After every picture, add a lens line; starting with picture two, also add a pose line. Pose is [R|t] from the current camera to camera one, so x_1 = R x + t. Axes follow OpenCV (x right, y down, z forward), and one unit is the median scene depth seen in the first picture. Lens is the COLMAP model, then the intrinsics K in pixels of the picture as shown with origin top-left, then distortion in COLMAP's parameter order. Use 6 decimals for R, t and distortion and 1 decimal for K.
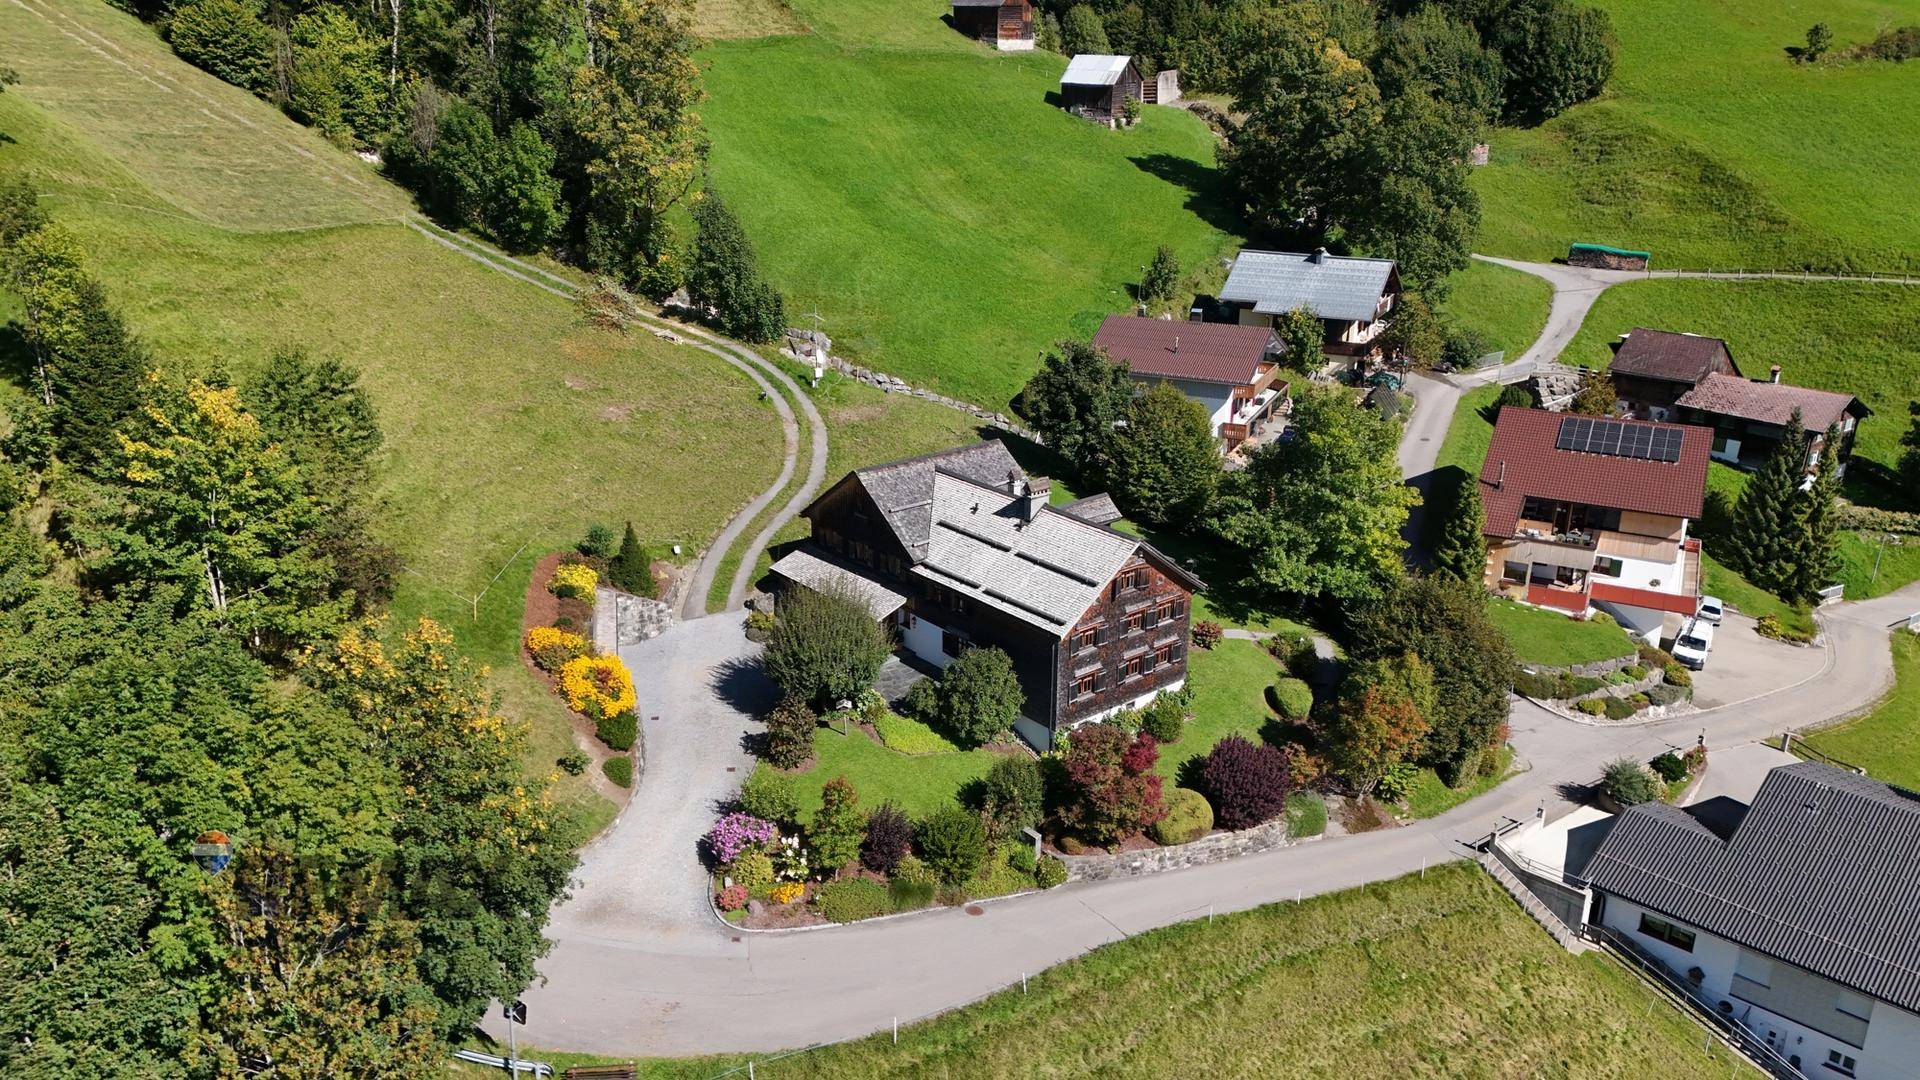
lens RADIAL K [[1416.9, 0, 968.5], [0, 1416.9, 546.0], [0, 0, 1]] dist [0.083220, -0.083722]
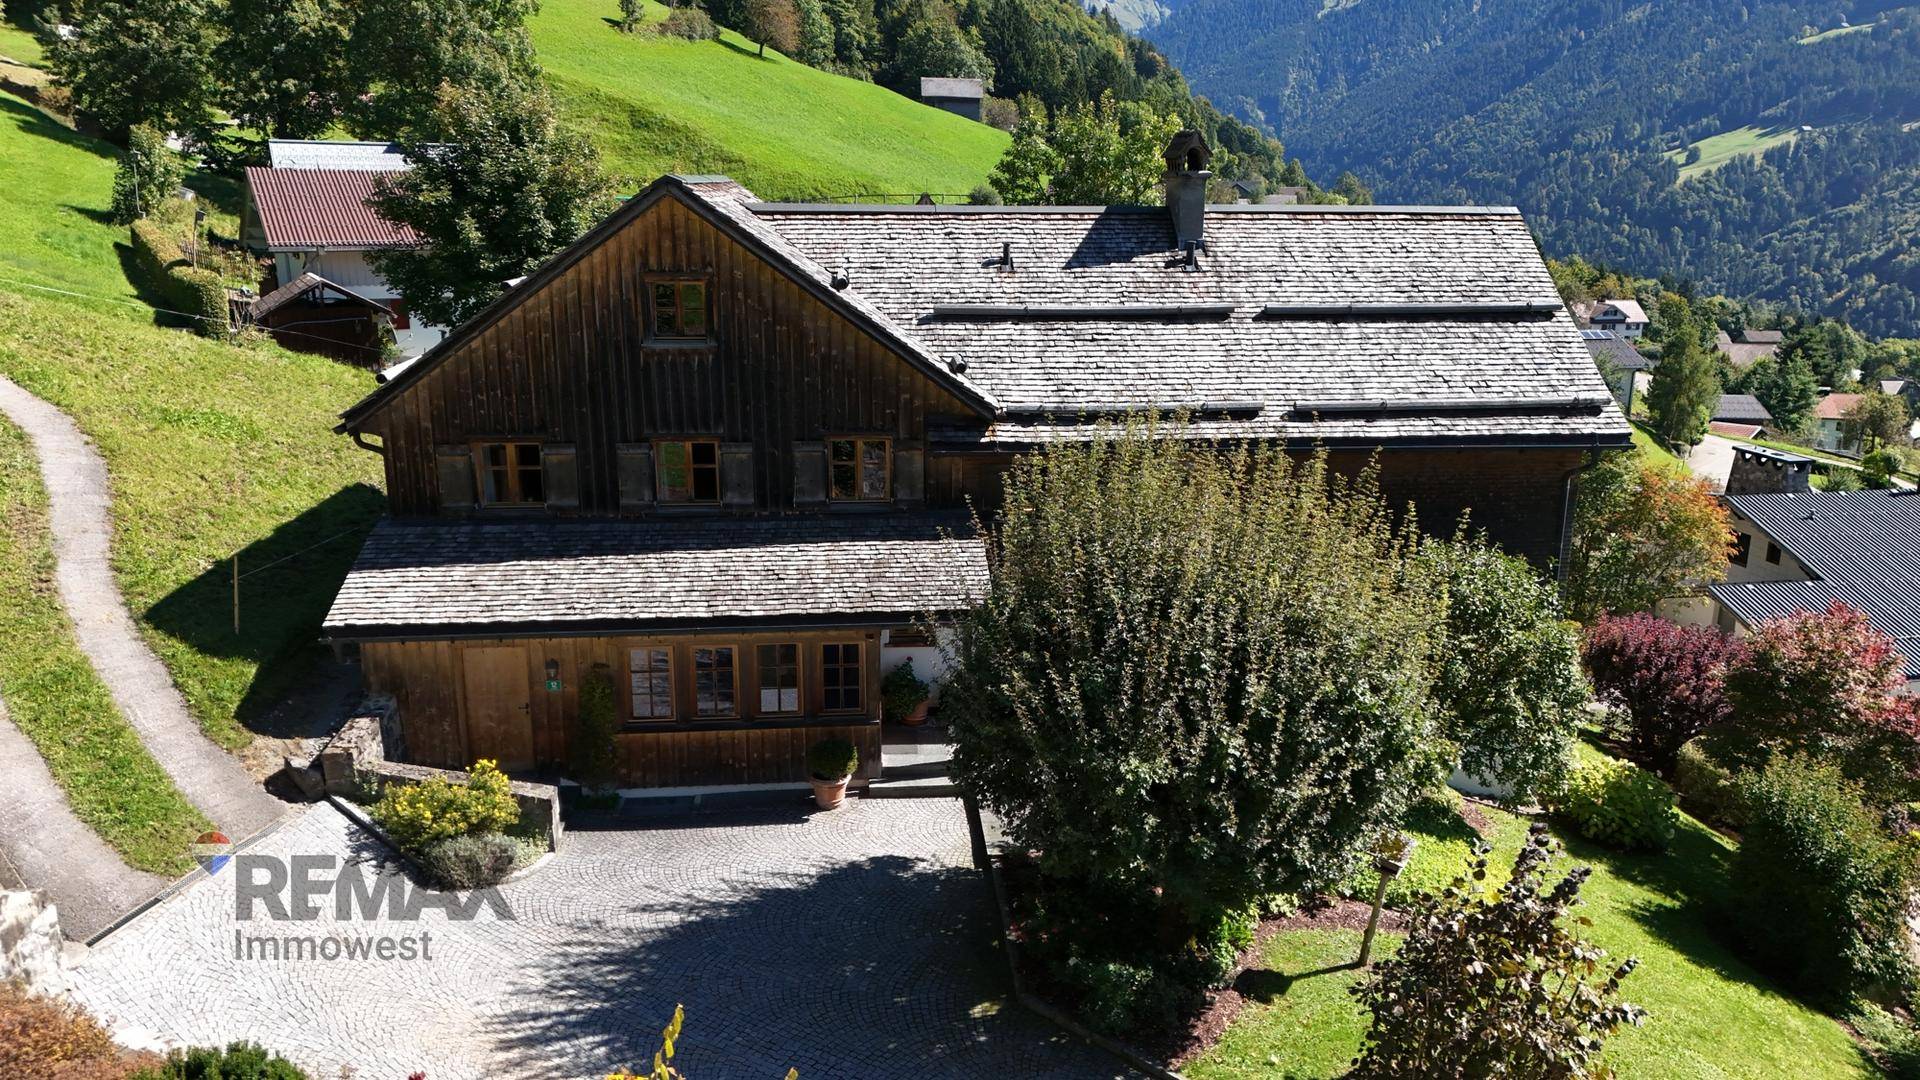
lens RADIAL K [[1416.9, 0, 968.5], [0, 1416.9, 546.0], [0, 0, 1]] dist [0.083220, -0.083722]
pose [[0.592021, -0.213776, 0.777053, -0.151836], [0.276625, 0.959503, 0.053215, 0.011023], [-0.756961, 0.183448, 0.627182, 0.411978]]
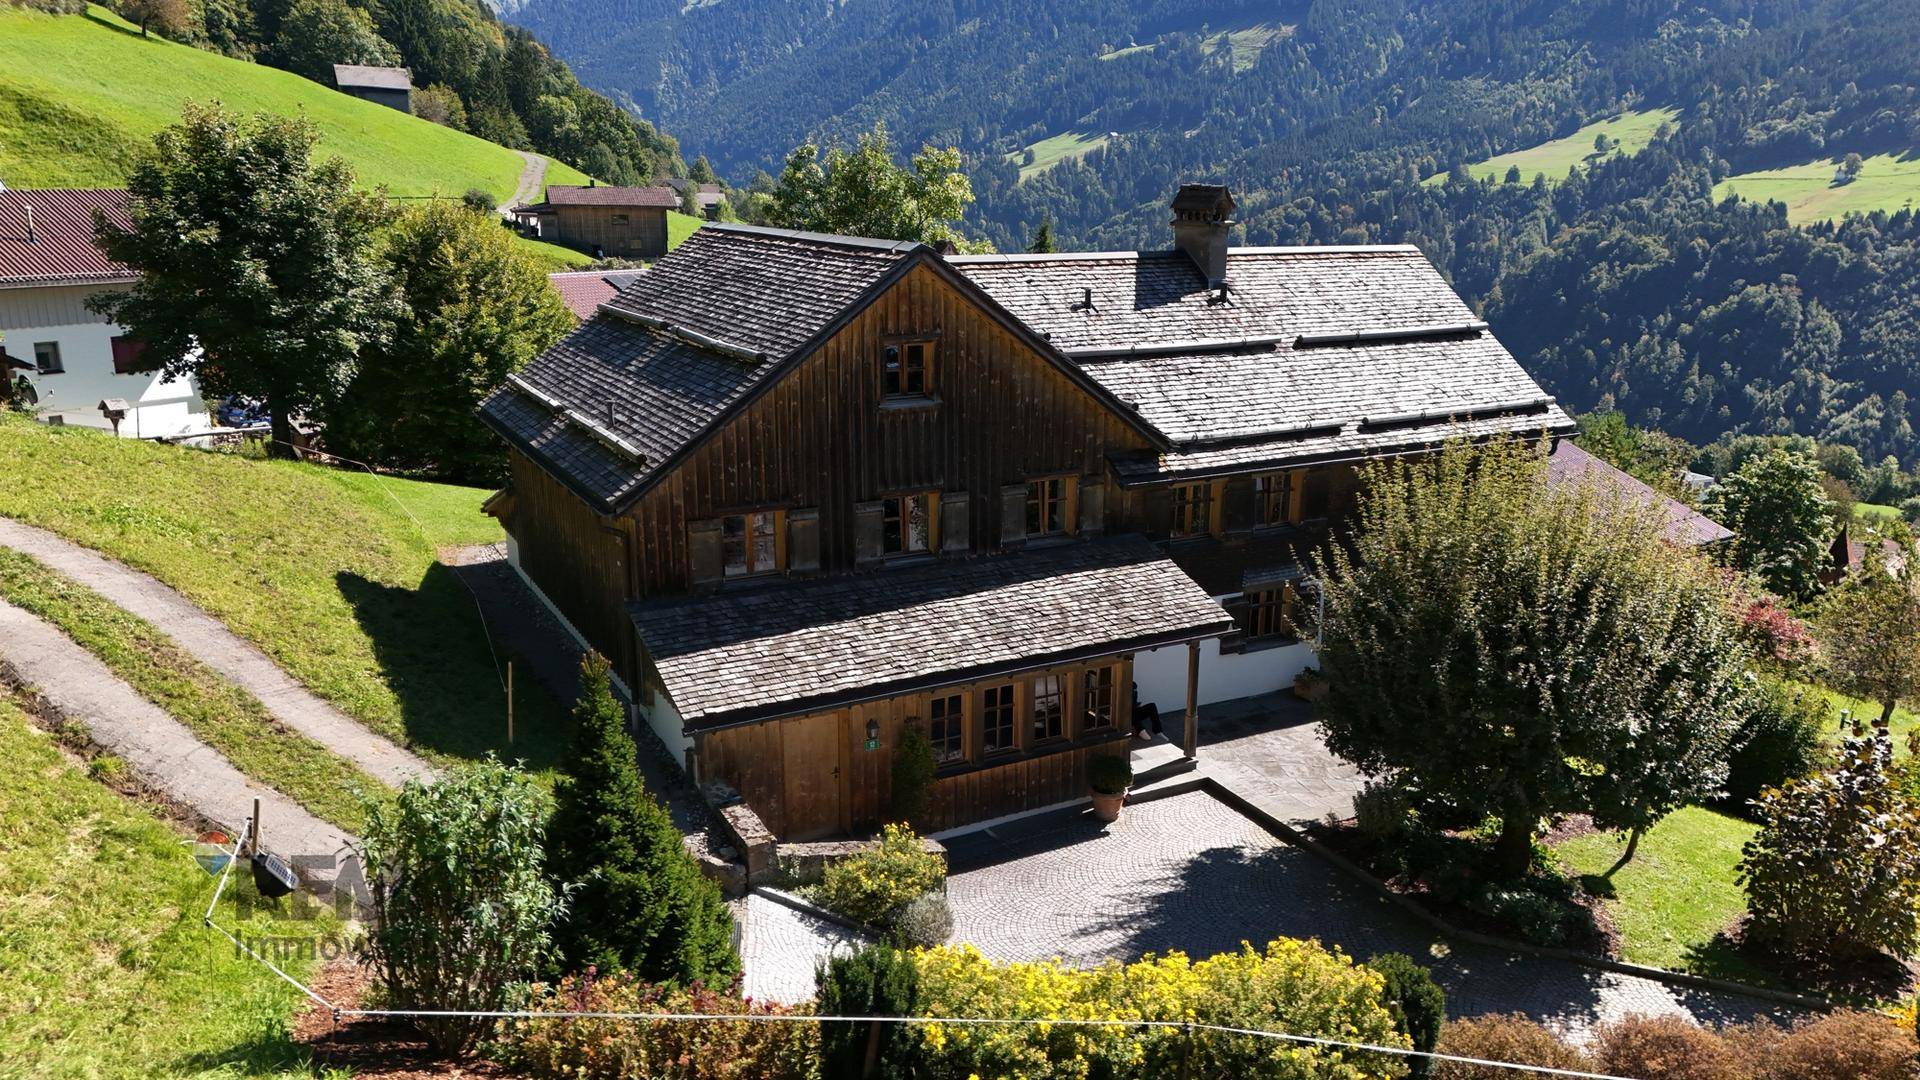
lens RADIAL K [[1416.9, 0, 968.5], [0, 1416.9, 546.0], [0, 0, 1]] dist [0.083220, -0.083722]
pose [[0.216373, -0.259456, 0.941204, -0.200958], [0.327714, 0.927410, 0.180316, -0.023685], [-0.919666, 0.269430, 0.285694, 0.484532]]
